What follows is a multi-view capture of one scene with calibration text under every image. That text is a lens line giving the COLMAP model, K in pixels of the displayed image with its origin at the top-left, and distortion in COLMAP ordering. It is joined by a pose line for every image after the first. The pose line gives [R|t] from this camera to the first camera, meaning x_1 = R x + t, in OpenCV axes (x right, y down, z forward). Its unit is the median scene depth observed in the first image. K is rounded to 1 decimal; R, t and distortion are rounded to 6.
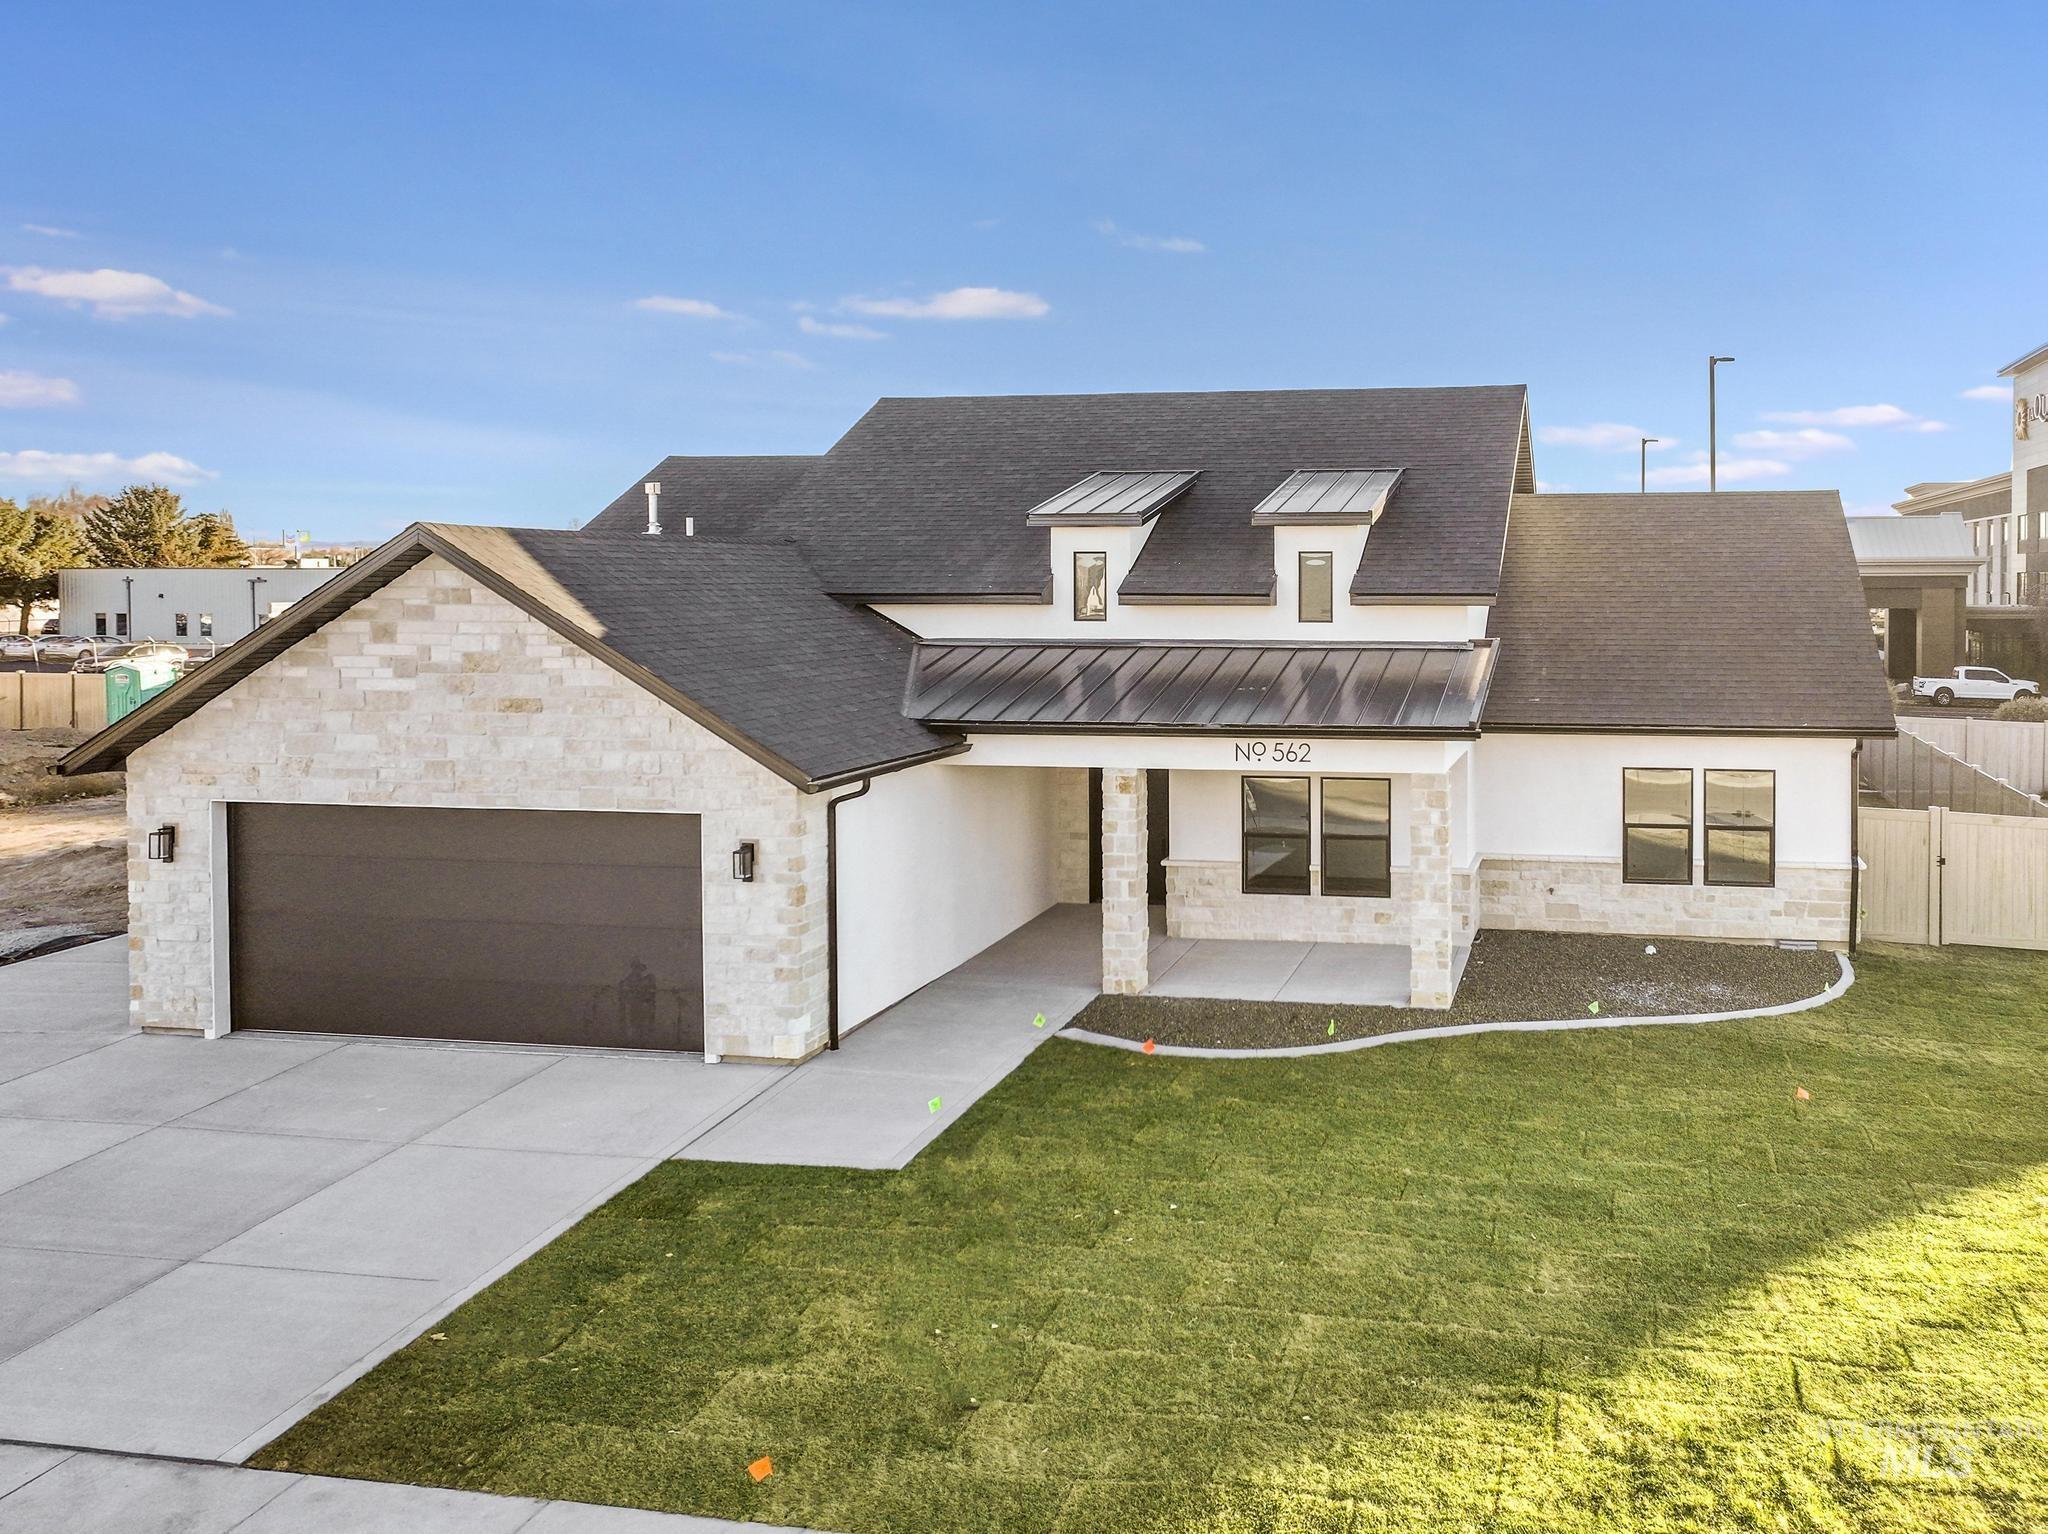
lens RADIAL K [[1482.3, 0, 1456.5], [0, 1482.3, 668.1], [0, 0, 1]] dist [-0.004429, 0.002238]
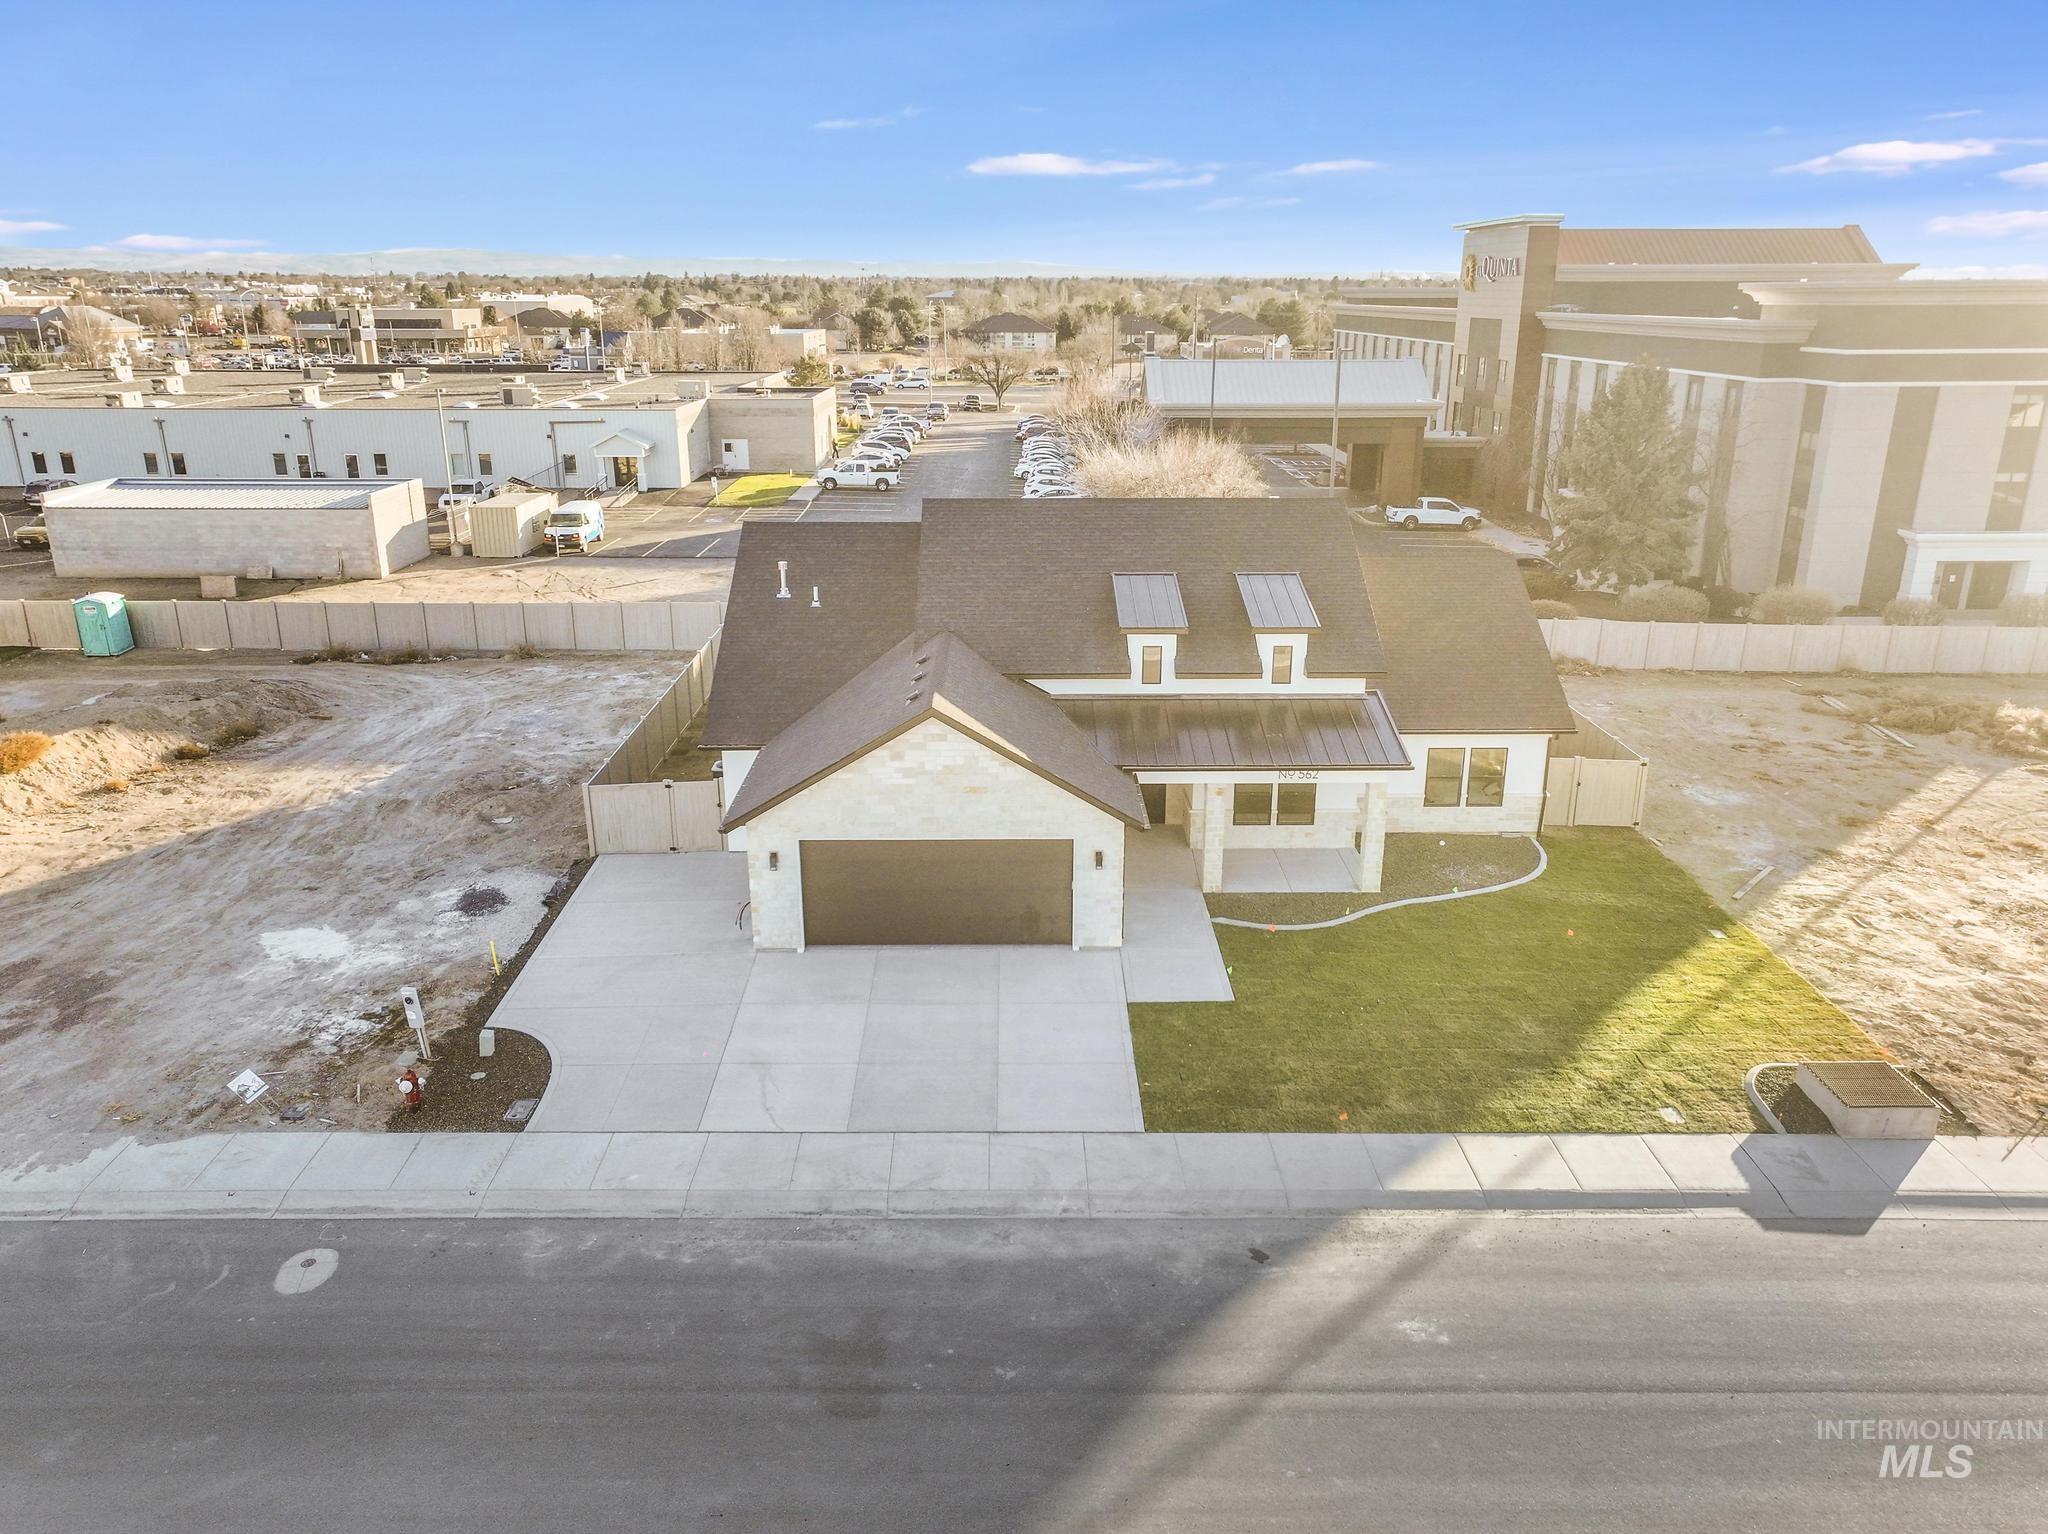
lens RADIAL K [[1423.9, 0, 1024.0], [0, 1423.9, 767.0], [0, 0, 1]] dist [0.031991, -0.059691]
pose [[0.987754, -0.052422, 0.146948, -0.831223], [0.009165, 0.959731, 0.280769, -0.531766], [-0.155750, -0.275984, 0.948459, -0.804245]]
